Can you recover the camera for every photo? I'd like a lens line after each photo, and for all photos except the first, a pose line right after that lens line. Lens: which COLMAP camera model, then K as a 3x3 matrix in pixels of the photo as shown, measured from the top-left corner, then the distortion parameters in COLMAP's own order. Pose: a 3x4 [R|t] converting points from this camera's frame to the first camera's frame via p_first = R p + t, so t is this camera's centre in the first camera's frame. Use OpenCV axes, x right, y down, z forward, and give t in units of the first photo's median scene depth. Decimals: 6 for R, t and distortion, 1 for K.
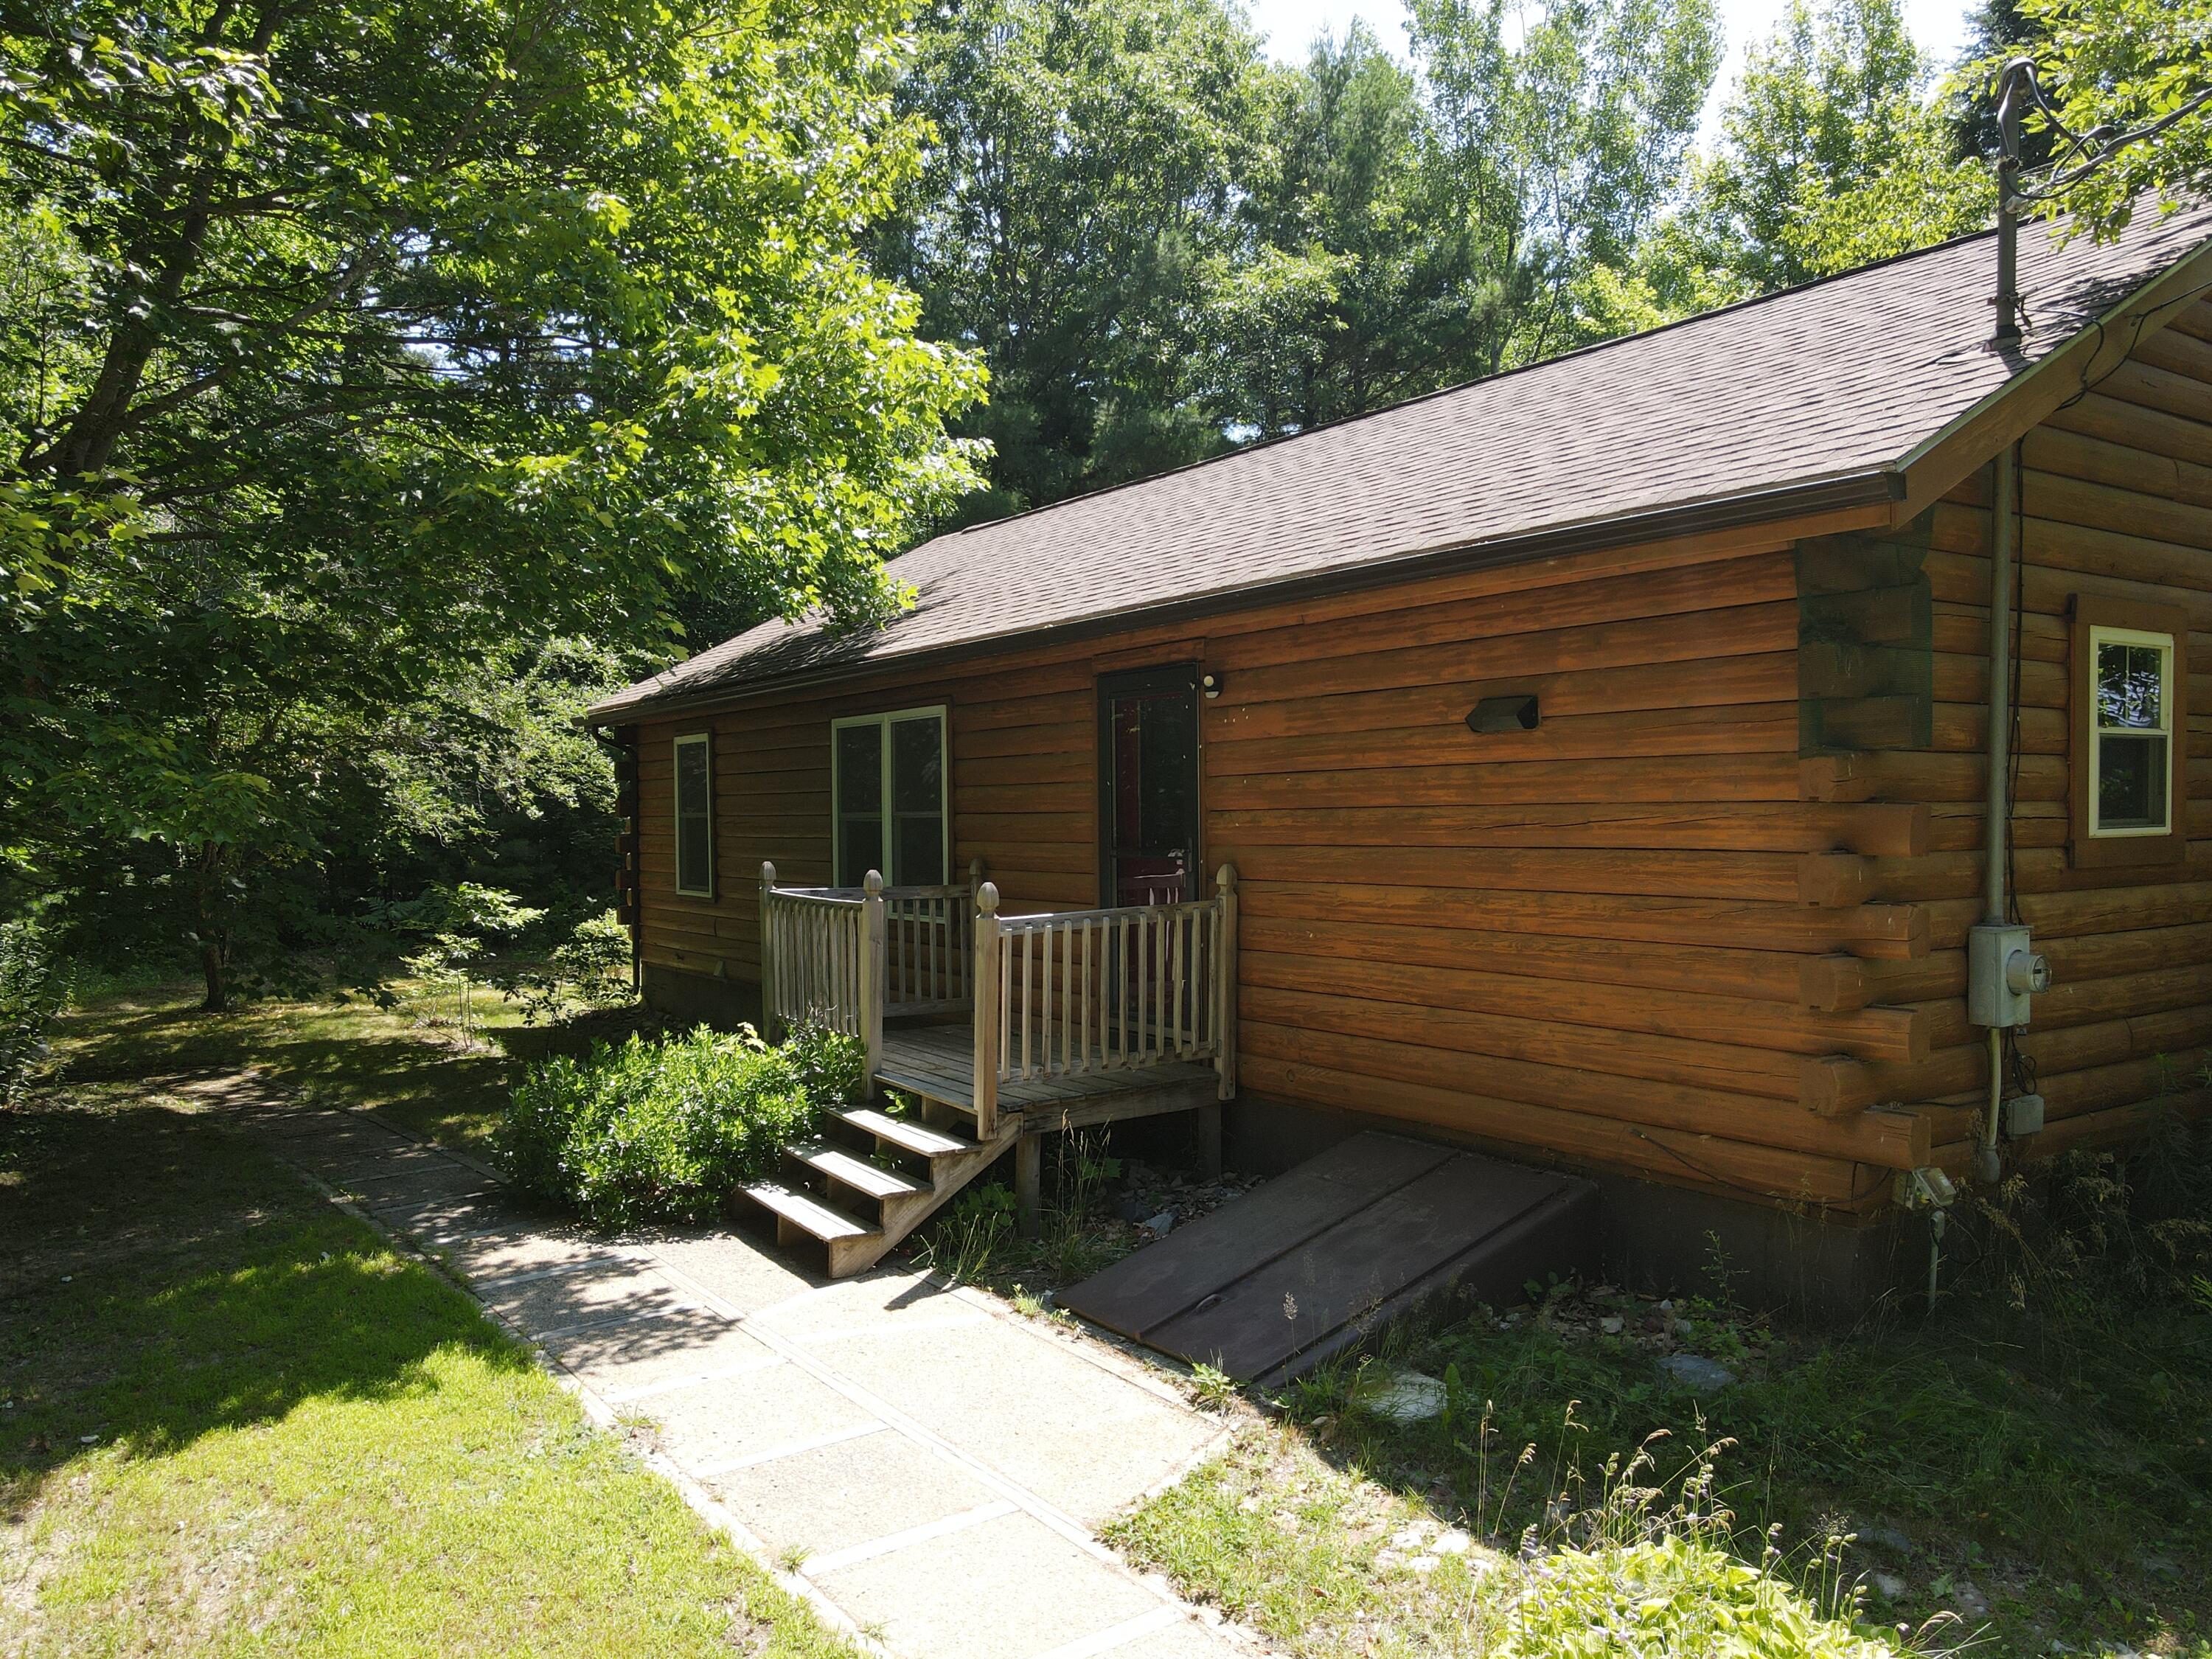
lens RADIAL K [[1630.7, 0, 1106.0], [0, 1630.7, 829.5], [0, 0, 1]] dist [0.003277, 0.000300]
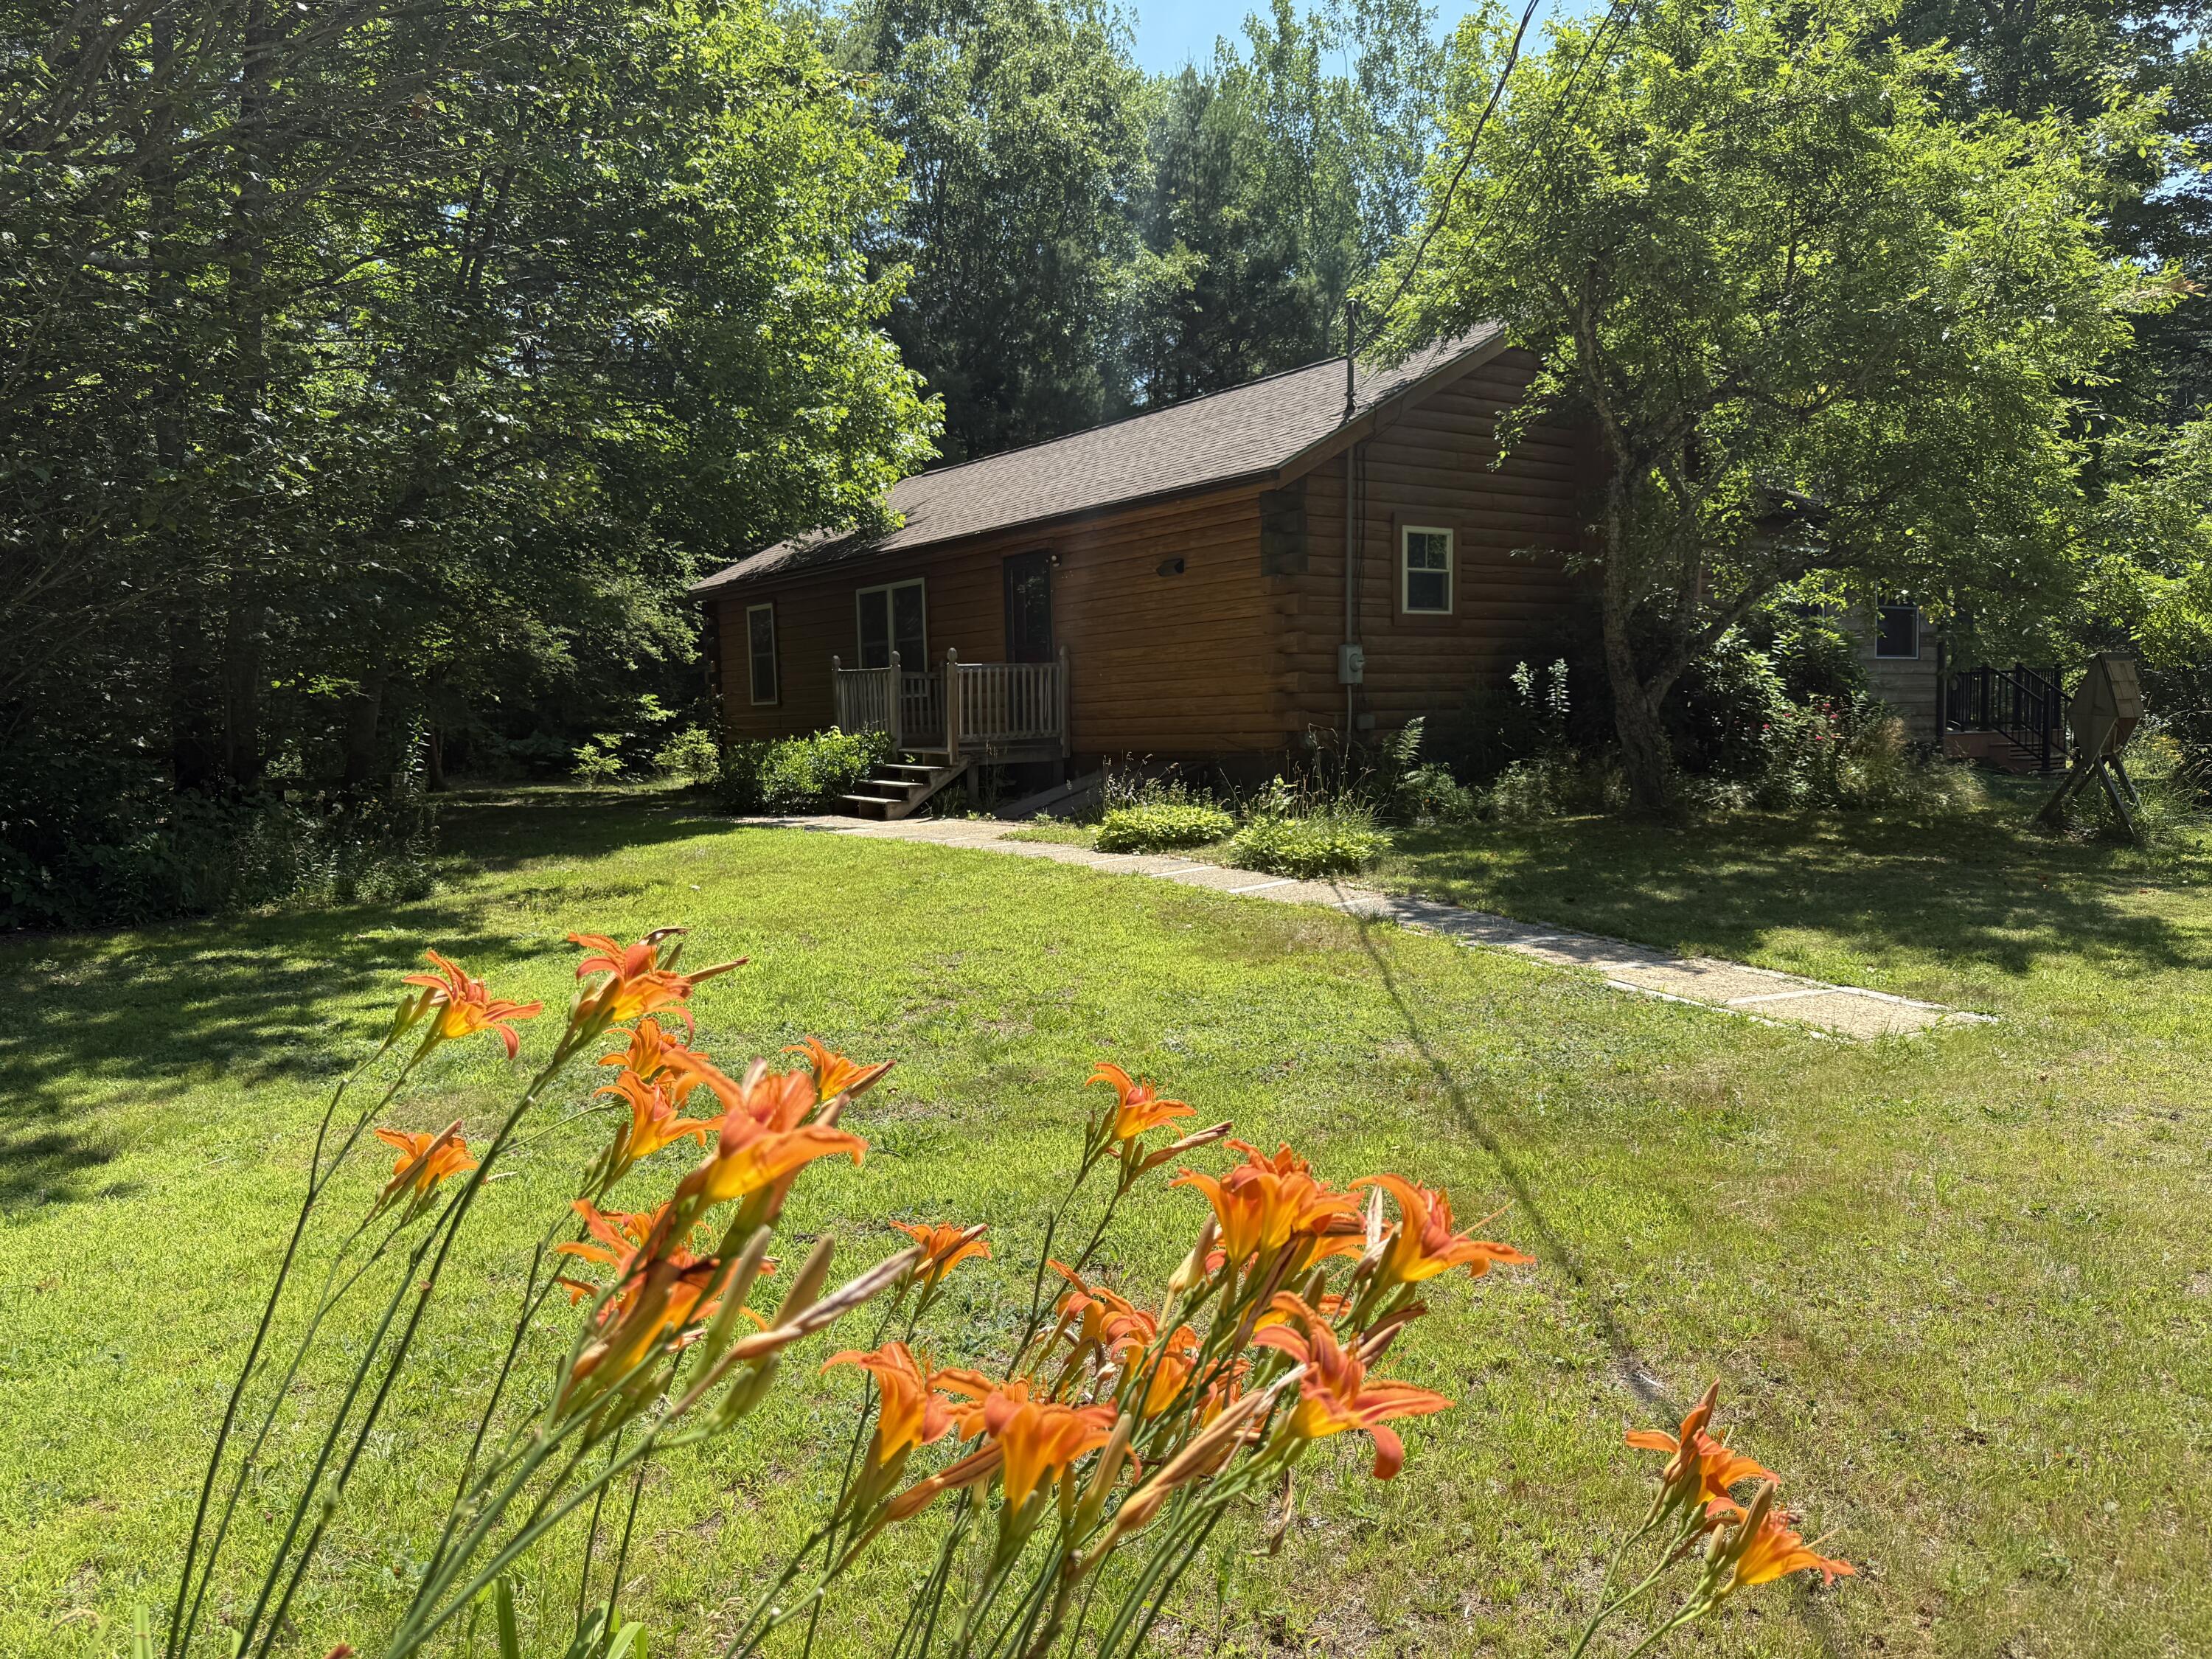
lens RADIAL K [[1506.6, 0, 1106.0], [0, 1506.6, 829.5], [0, 0, 1]] dist [0.145449, -0.000786]
pose [[0.999095, -0.014249, 0.040077, 0.042646], [0.011860, 0.998174, 0.059227, 0.132190], [-0.040848, -0.058698, 0.997440, -0.895580]]
